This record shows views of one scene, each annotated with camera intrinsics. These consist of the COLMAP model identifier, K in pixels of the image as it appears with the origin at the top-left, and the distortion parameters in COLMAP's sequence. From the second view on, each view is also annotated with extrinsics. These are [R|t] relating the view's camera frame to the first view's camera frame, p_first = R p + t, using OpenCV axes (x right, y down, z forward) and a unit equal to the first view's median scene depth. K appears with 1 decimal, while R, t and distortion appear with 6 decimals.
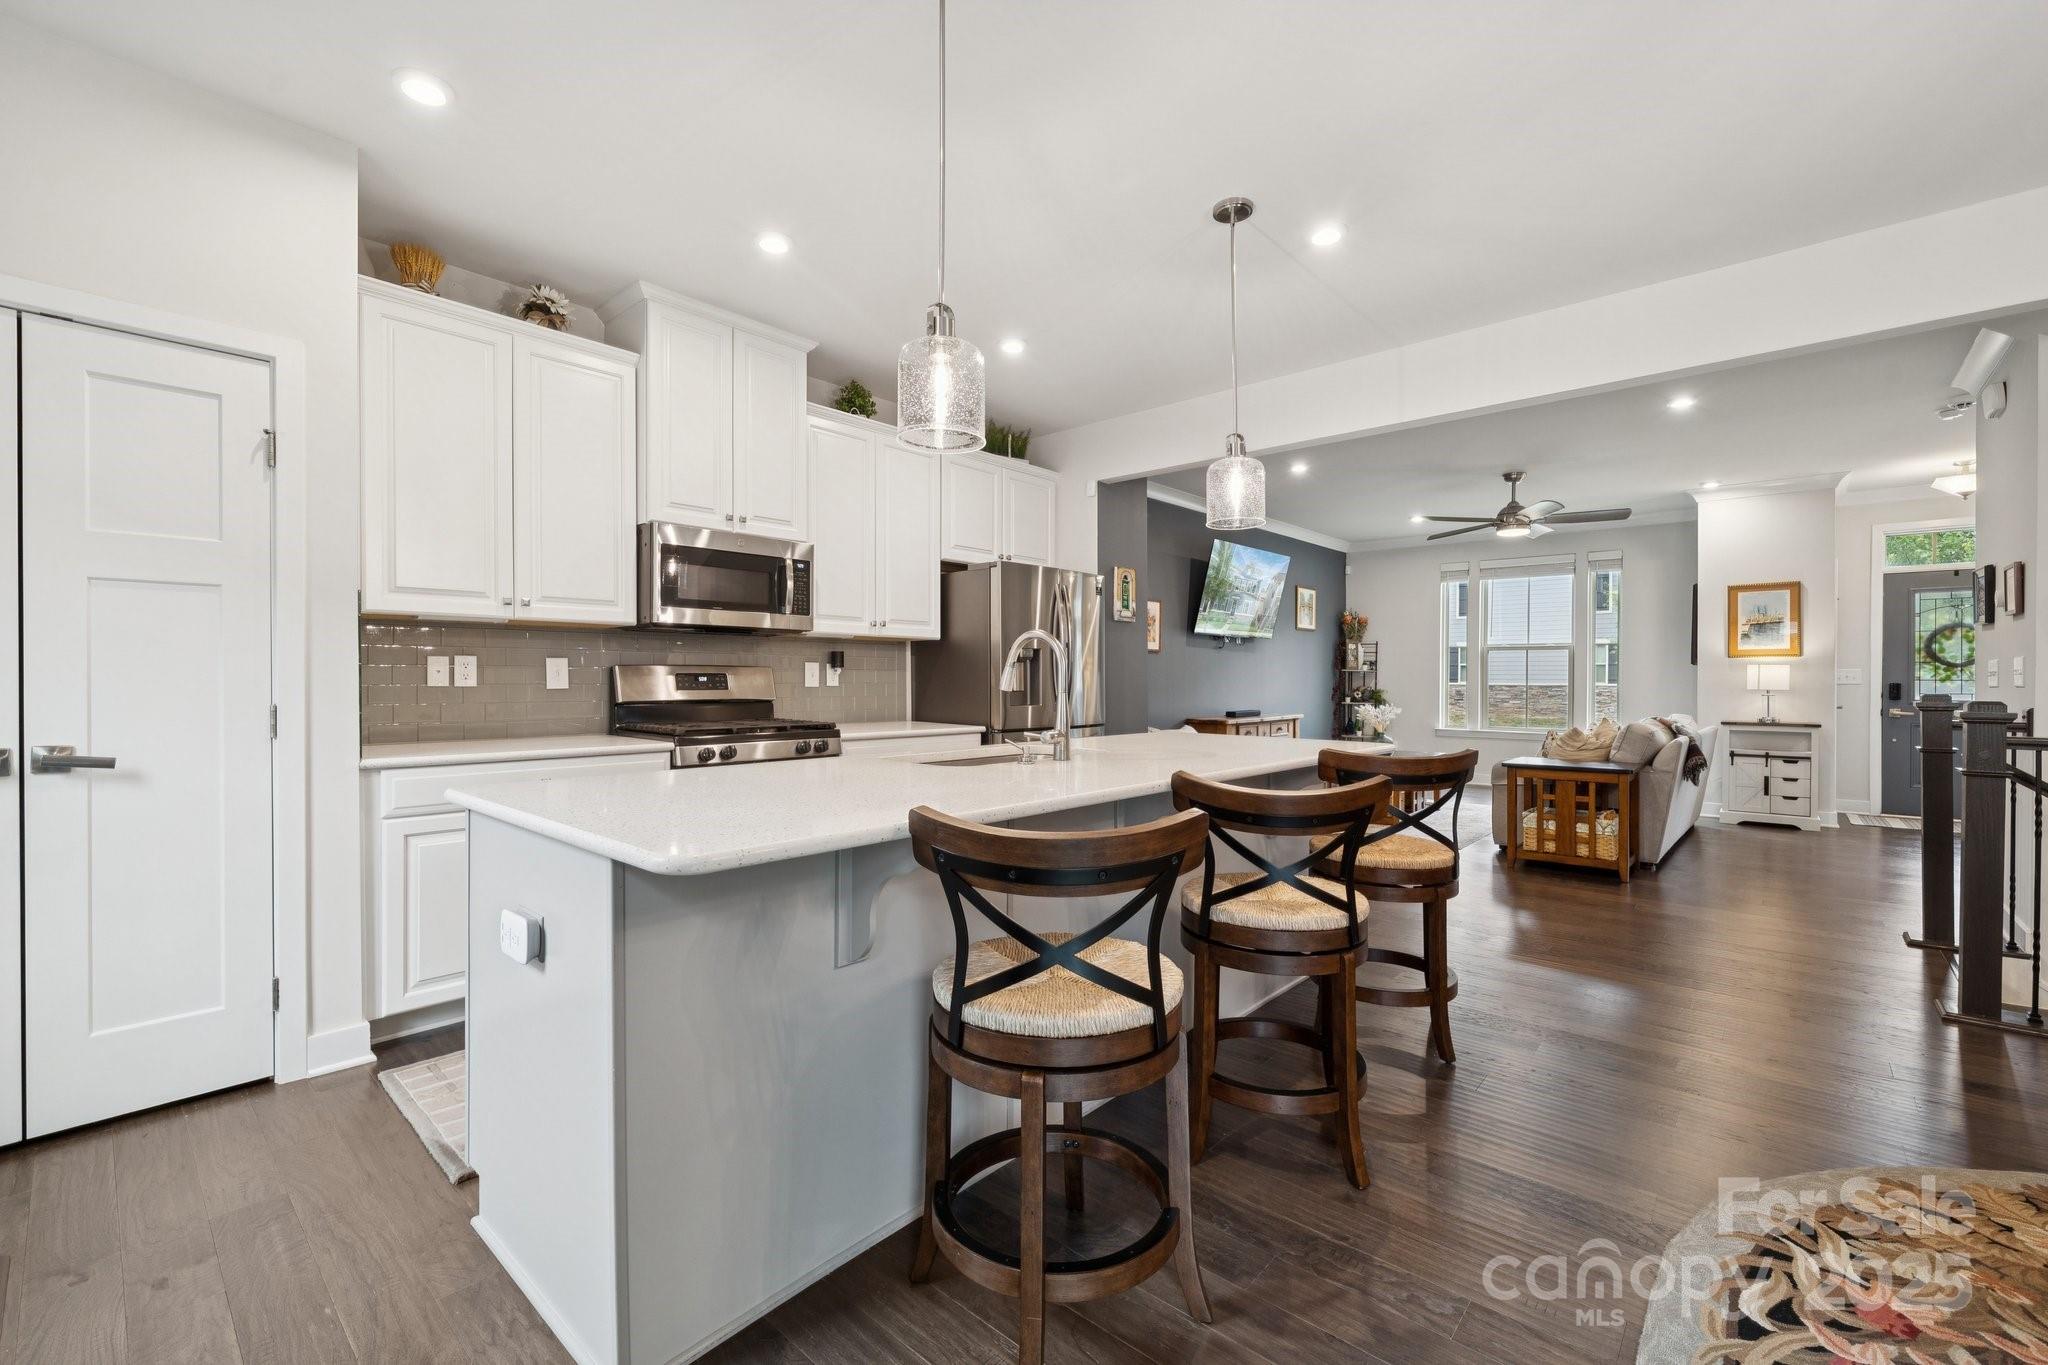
lens RADIAL K [[854.1, 0, 1031.4], [0, 854.1, 678.9], [0, 0, 1]] dist [-0.002703, -0.000126]
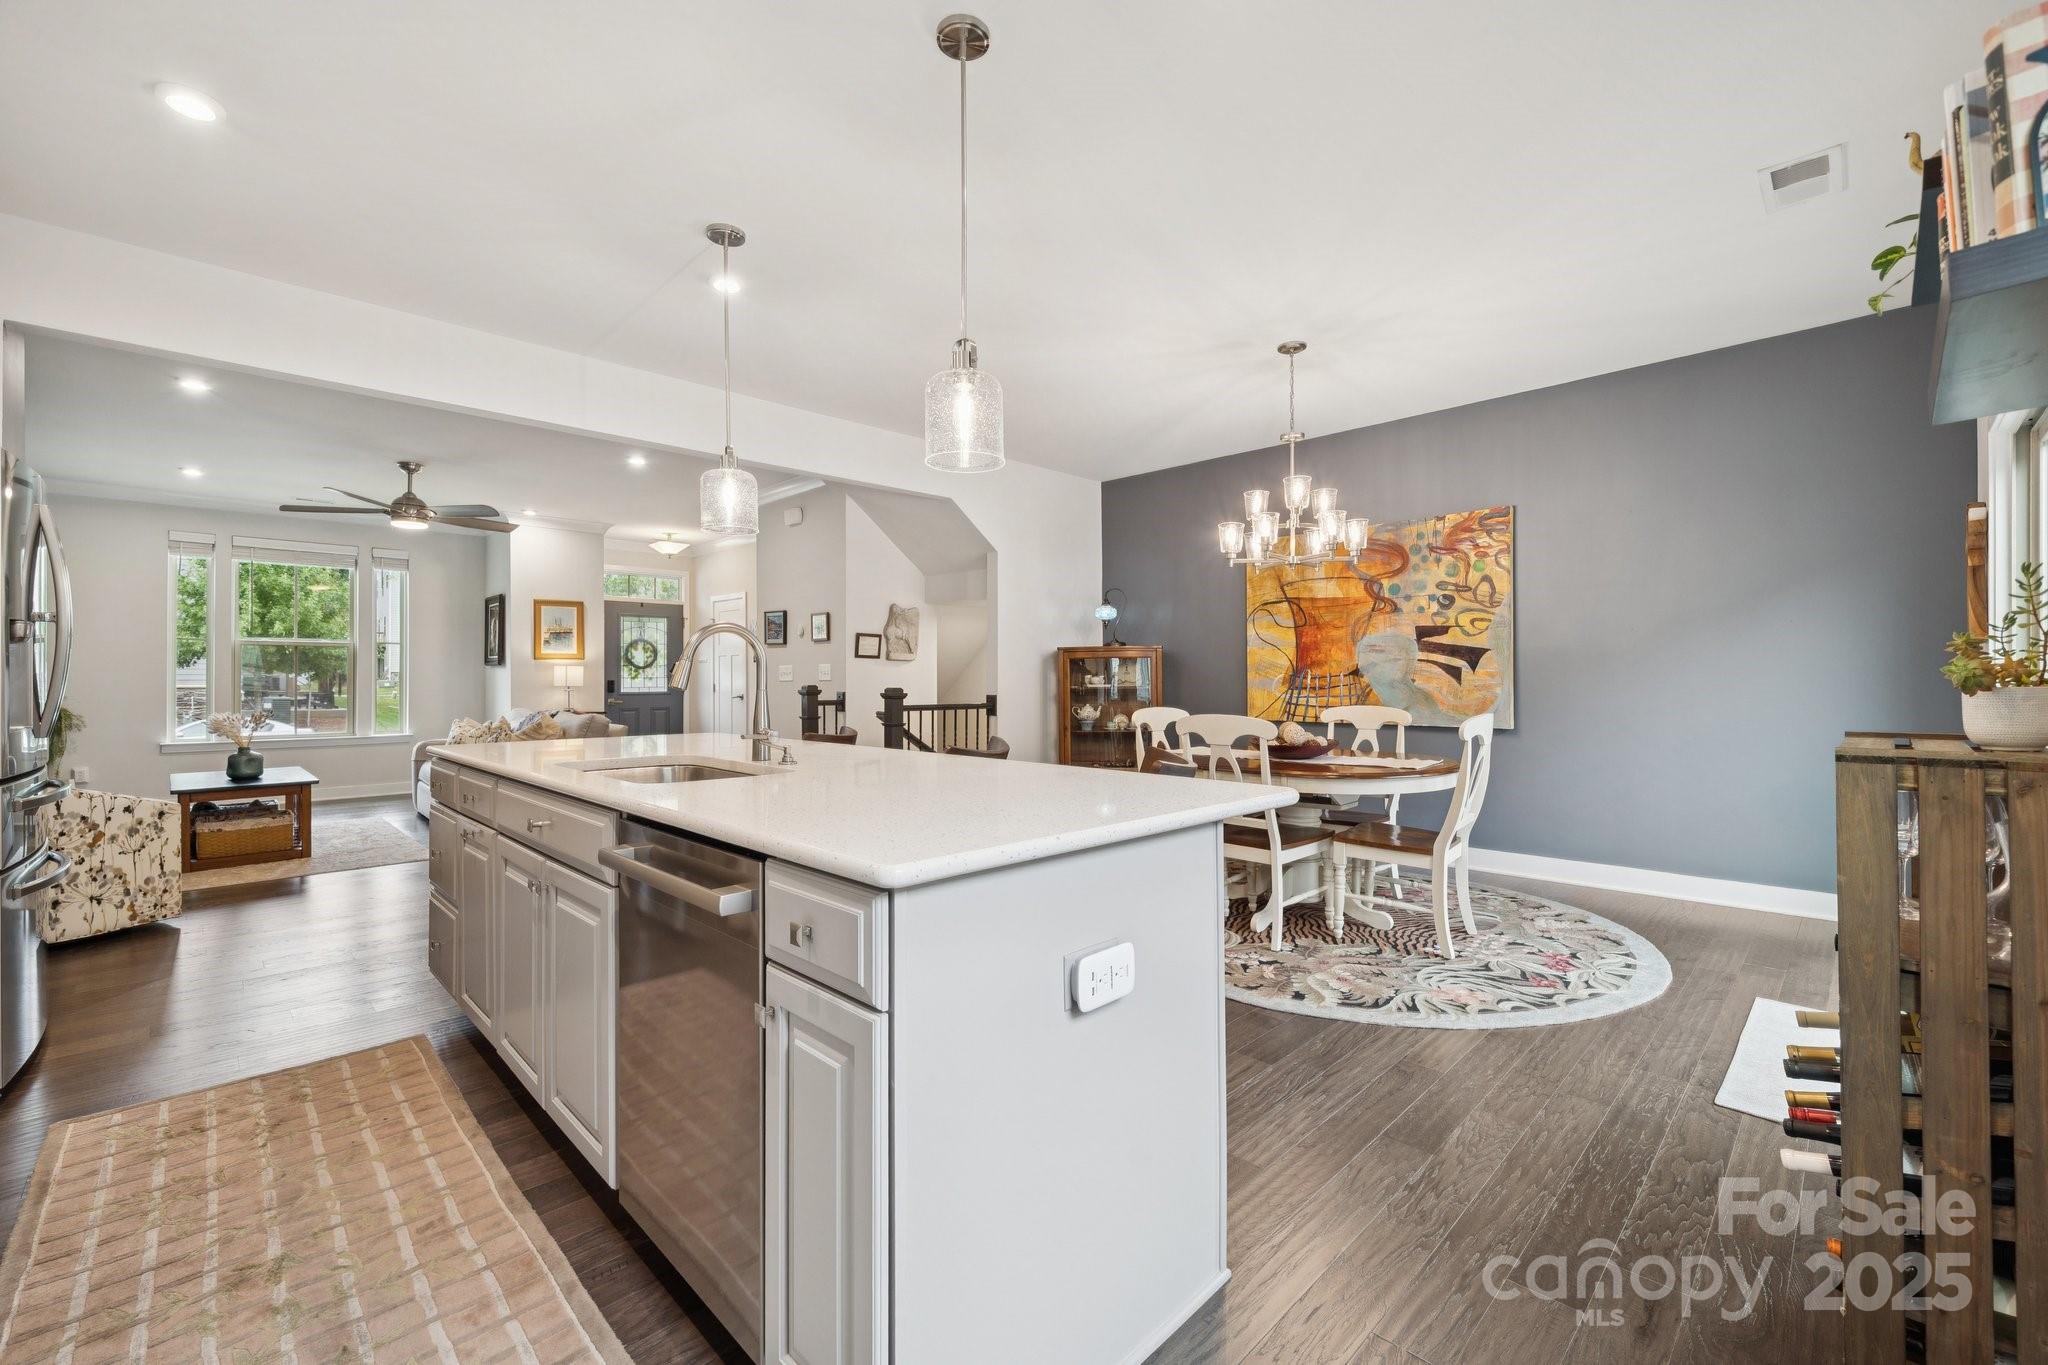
lens RADIAL K [[854.1, 0, 1031.4], [0, 854.1, 678.9], [0, 0, 1]] dist [-0.002703, -0.000126]
pose [[0.057821, -0.004056, 0.998319, -0.352544], [0.002734, 0.999989, 0.003904, -0.000503], [-0.998323, 0.002504, 0.057832, 0.247782]]
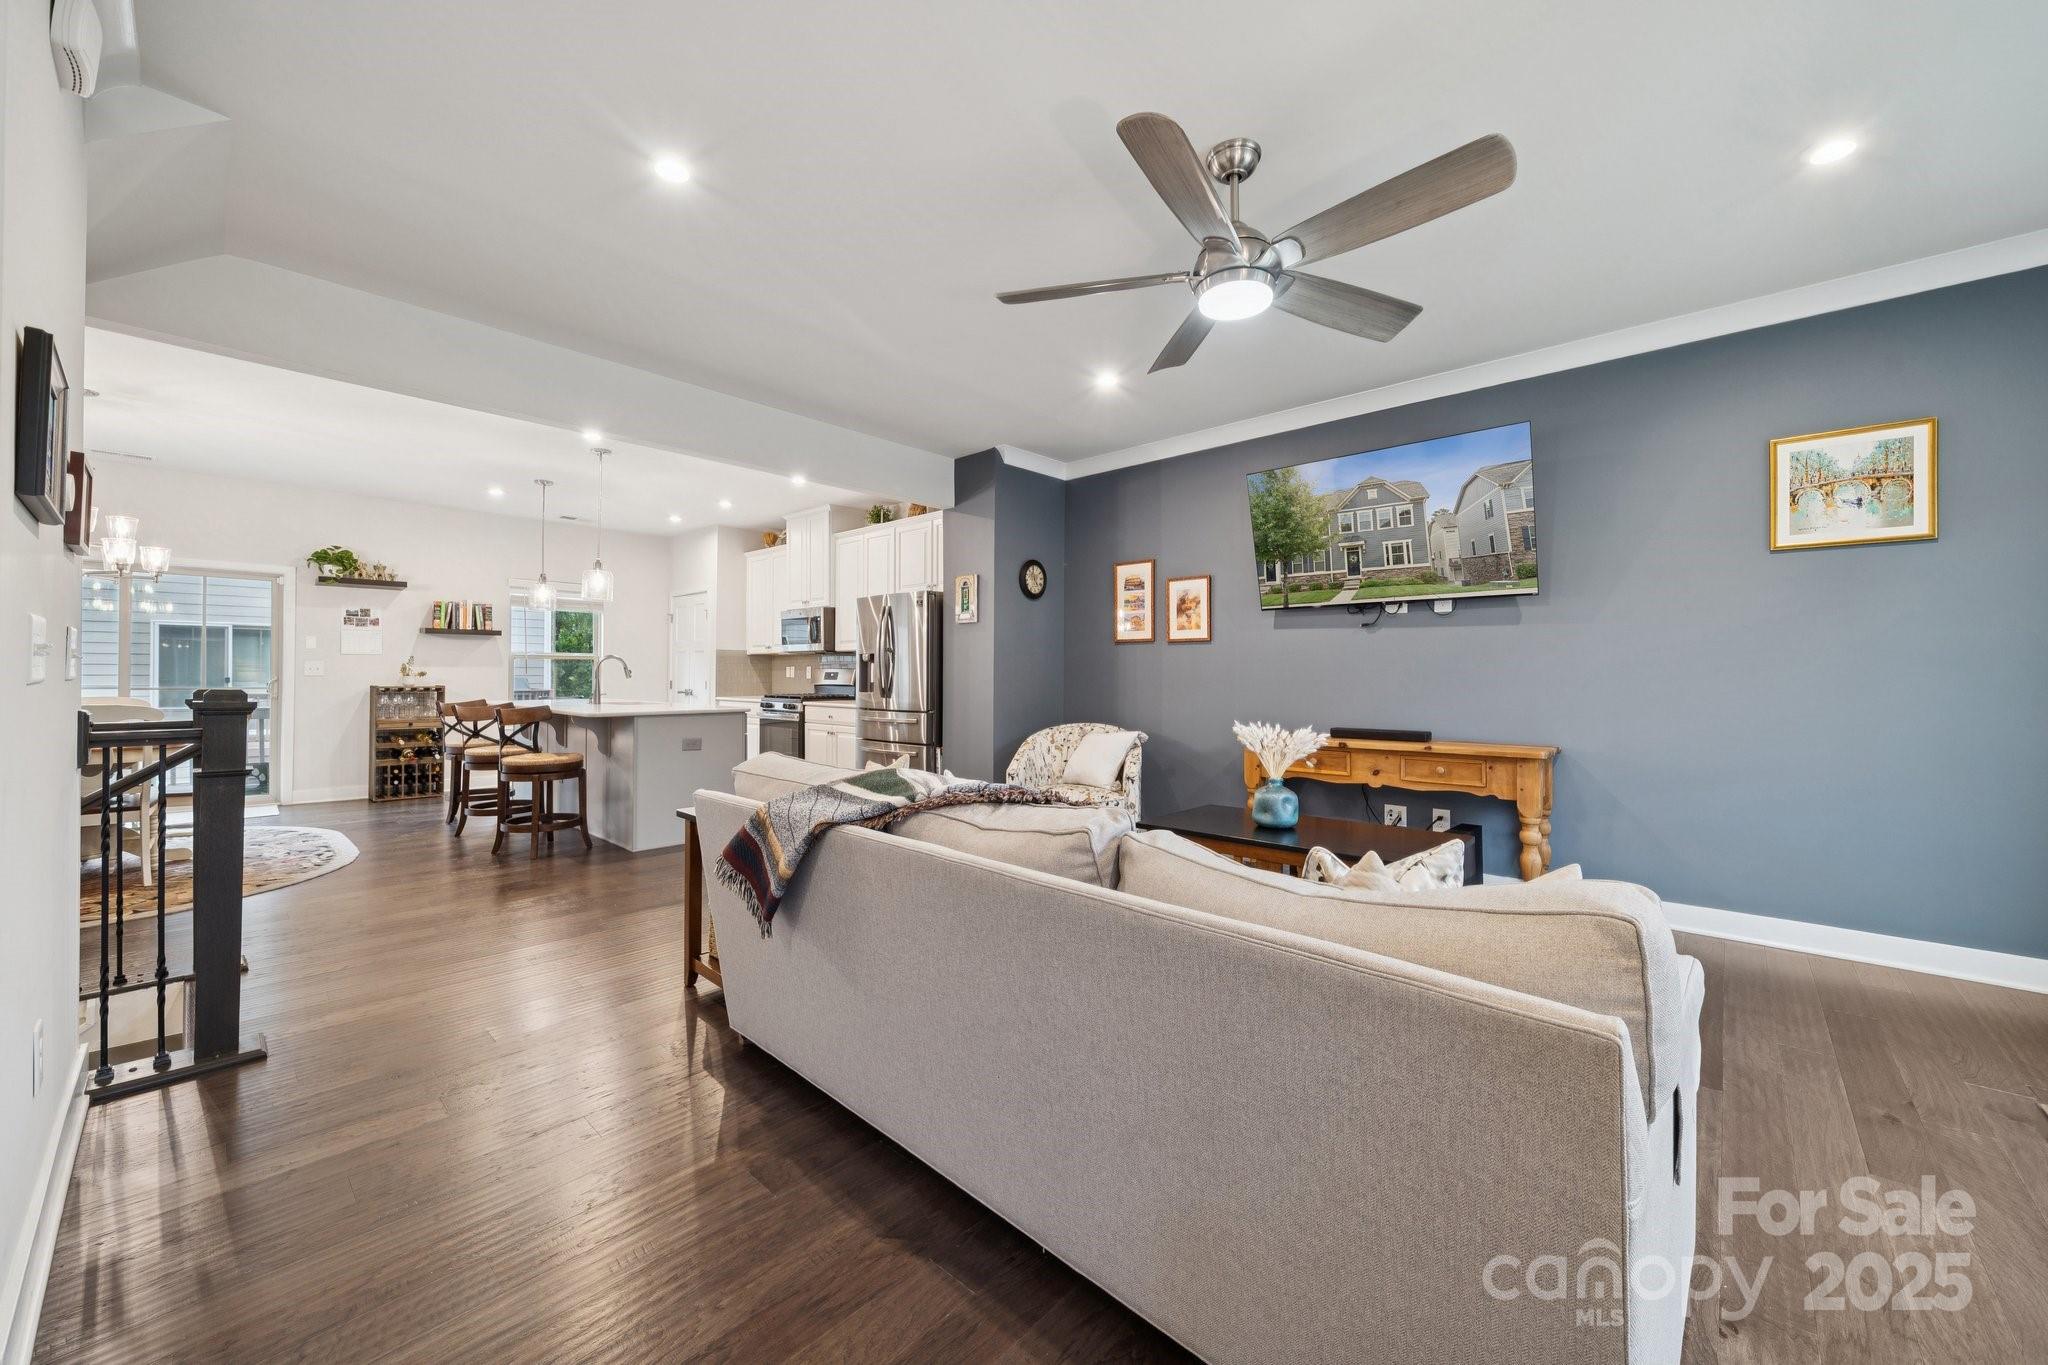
lens RADIAL K [[765.6, 0, 1030.5], [0, 765.6, 675.9], [0, 0, 1]] dist [-0.028904, -0.000002]
pose [[-0.003011, -0.002995, -0.999991, 0.953981], [-0.004104, 0.999987, -0.002982, 0.003645], [0.999987, 0.004095, -0.003024, 0.943056]]
